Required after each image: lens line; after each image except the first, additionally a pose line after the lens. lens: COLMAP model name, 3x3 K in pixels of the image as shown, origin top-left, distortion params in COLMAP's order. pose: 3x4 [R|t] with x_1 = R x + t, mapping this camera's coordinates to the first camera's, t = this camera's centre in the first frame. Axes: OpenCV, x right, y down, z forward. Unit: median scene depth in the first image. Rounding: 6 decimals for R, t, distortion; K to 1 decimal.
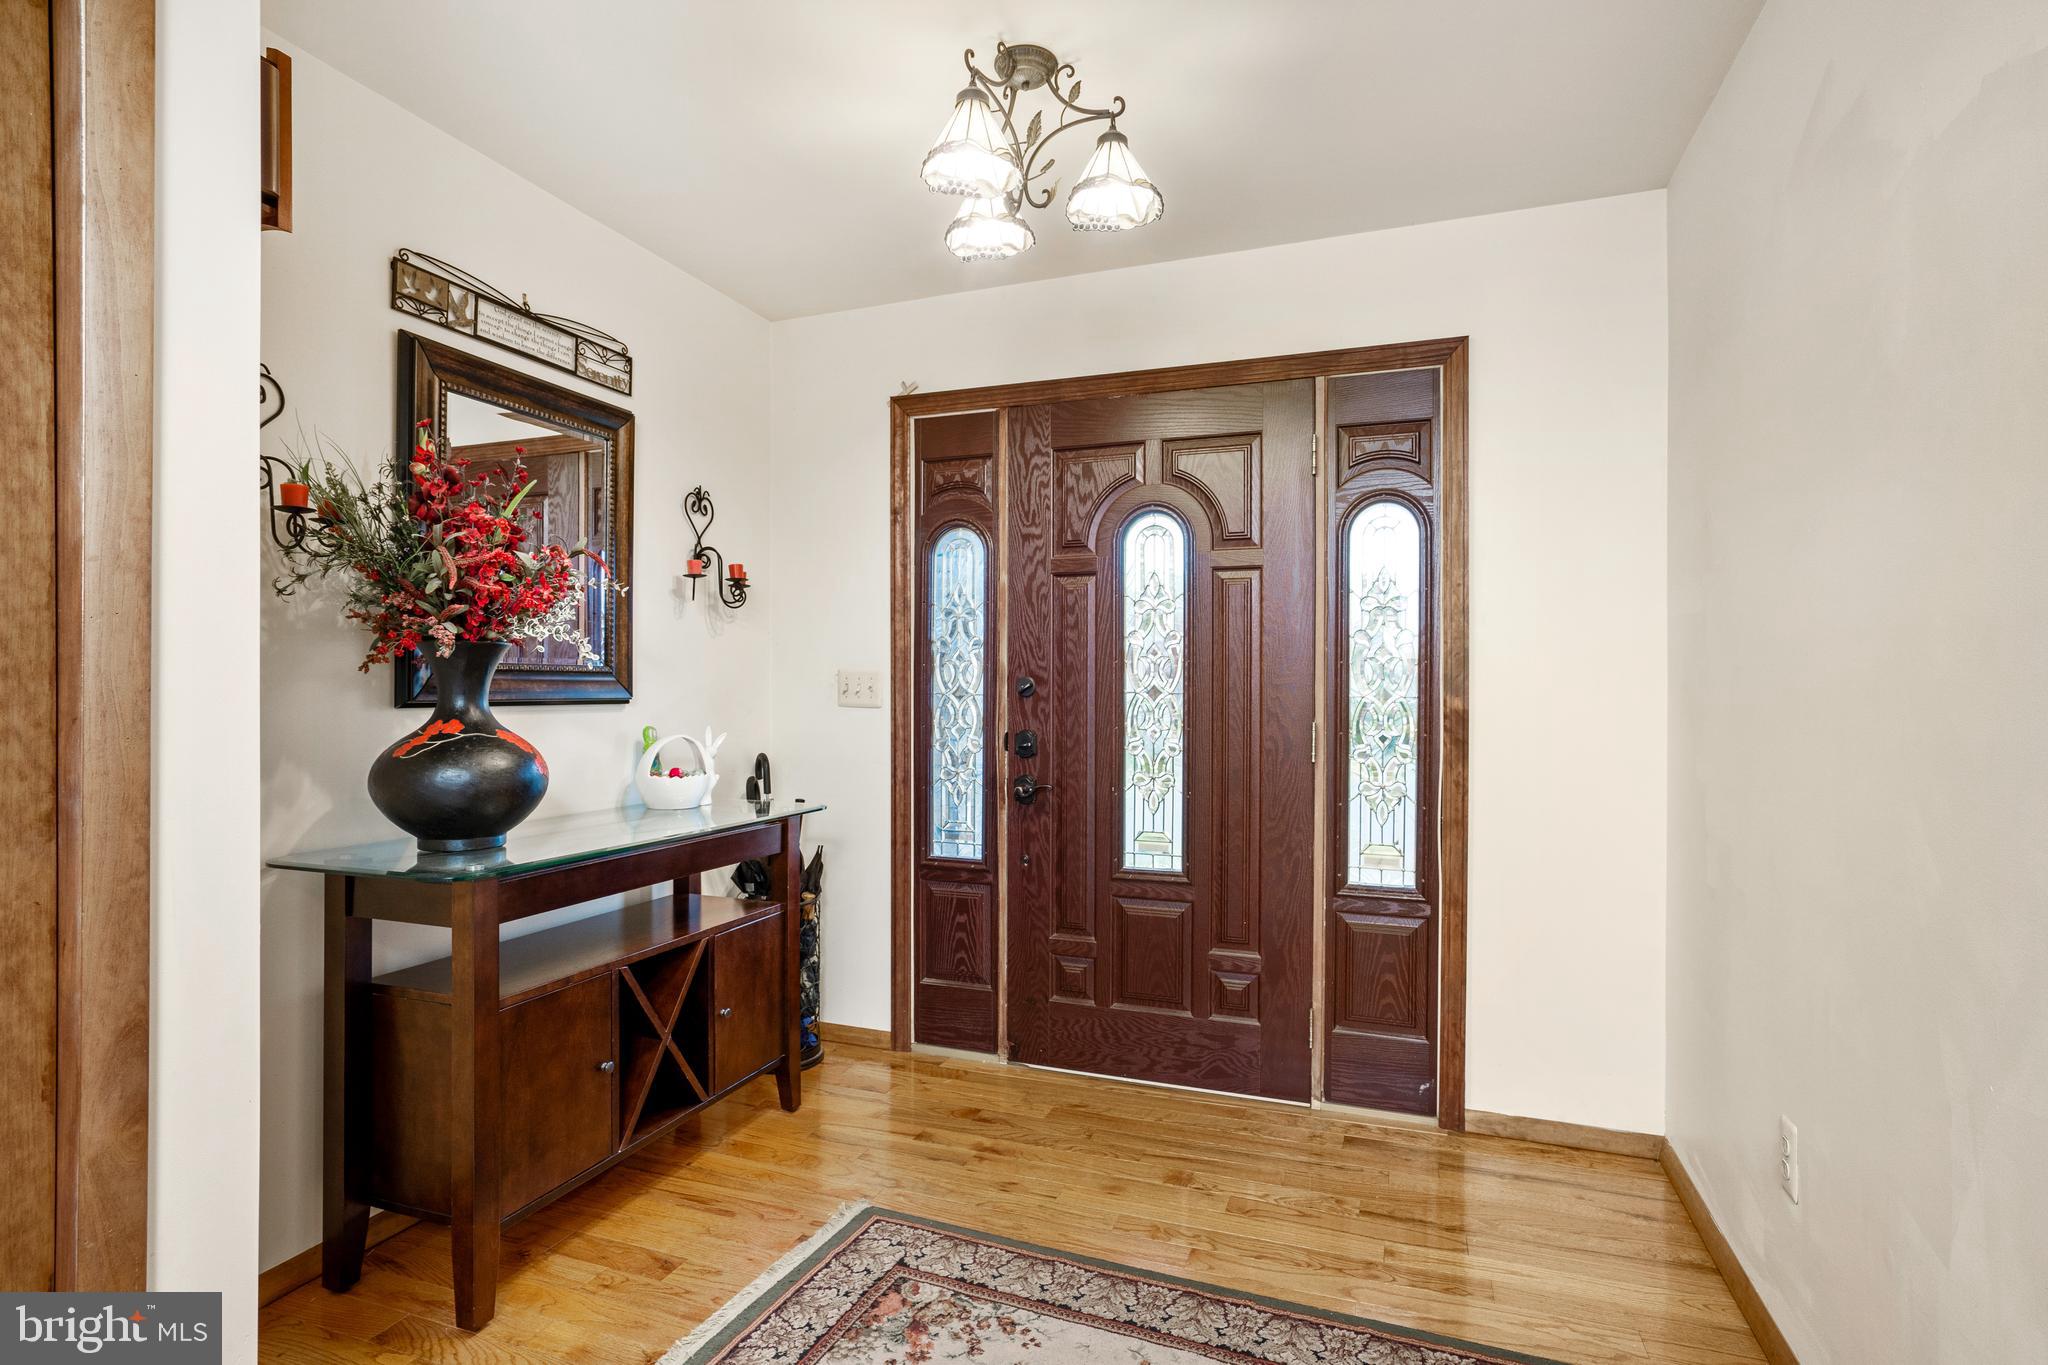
lens RADIAL K [[1020.0, 0, 1024.4], [0, 1020.0, 673.1], [0, 0, 1]] dist [0.016237, 0.000139]
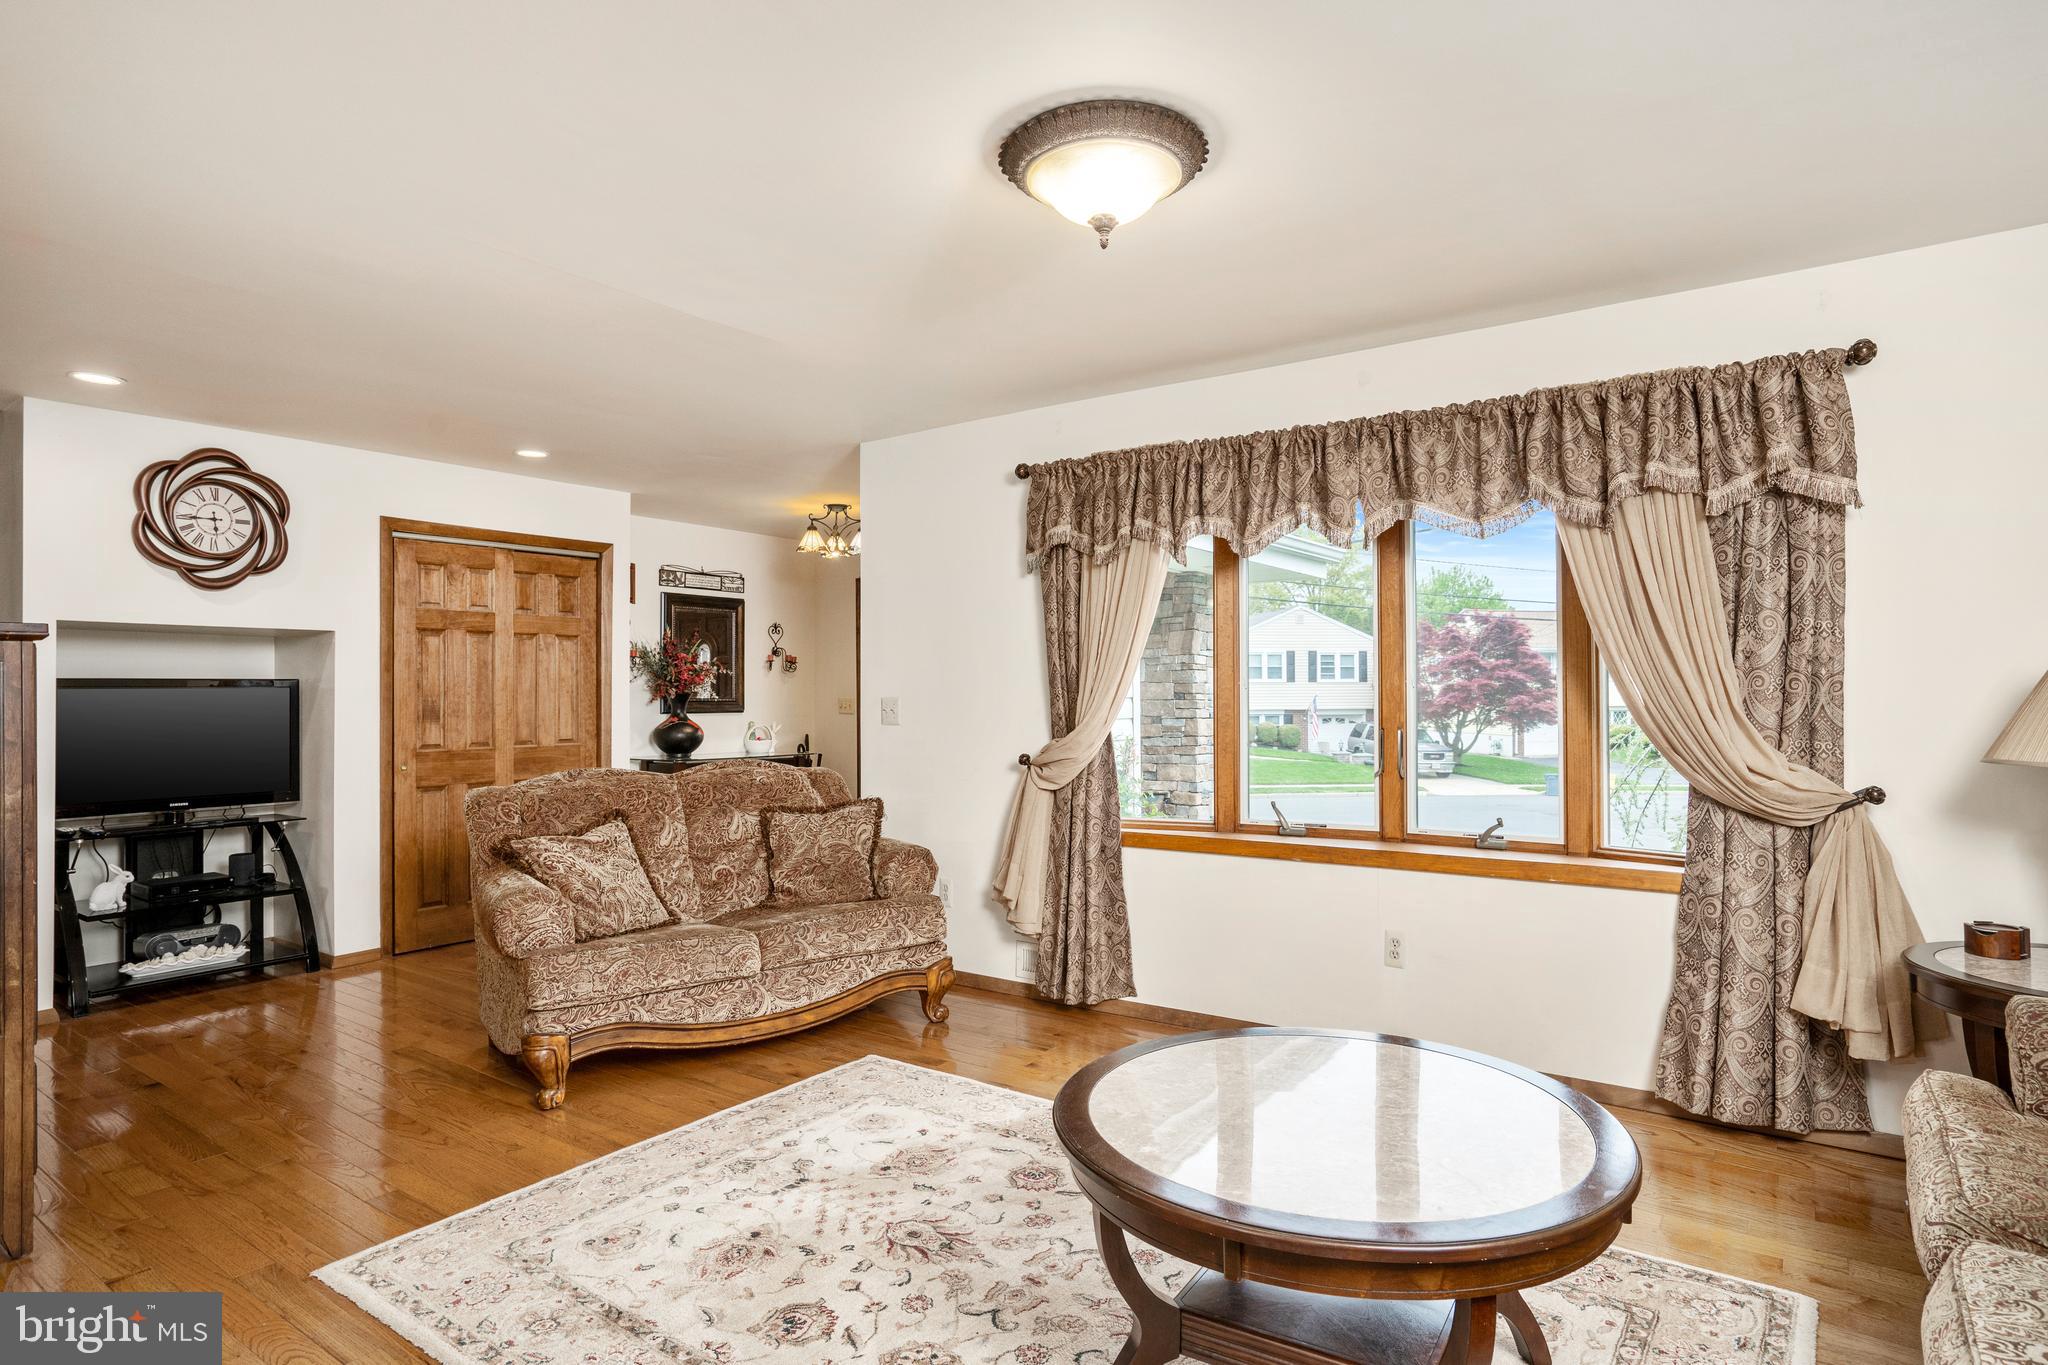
lens RADIAL K [[1090.5, 0, 1025.2], [0, 1090.5, 694.3], [0, 0, 1]] dist [0.001608, 0.000685]
pose [[0.968297, -0.008493, -0.249658, 1.369660], [0.011058, 0.999899, 0.008876, -0.046025], [0.249557, -0.011355, 0.968293, -2.062024]]
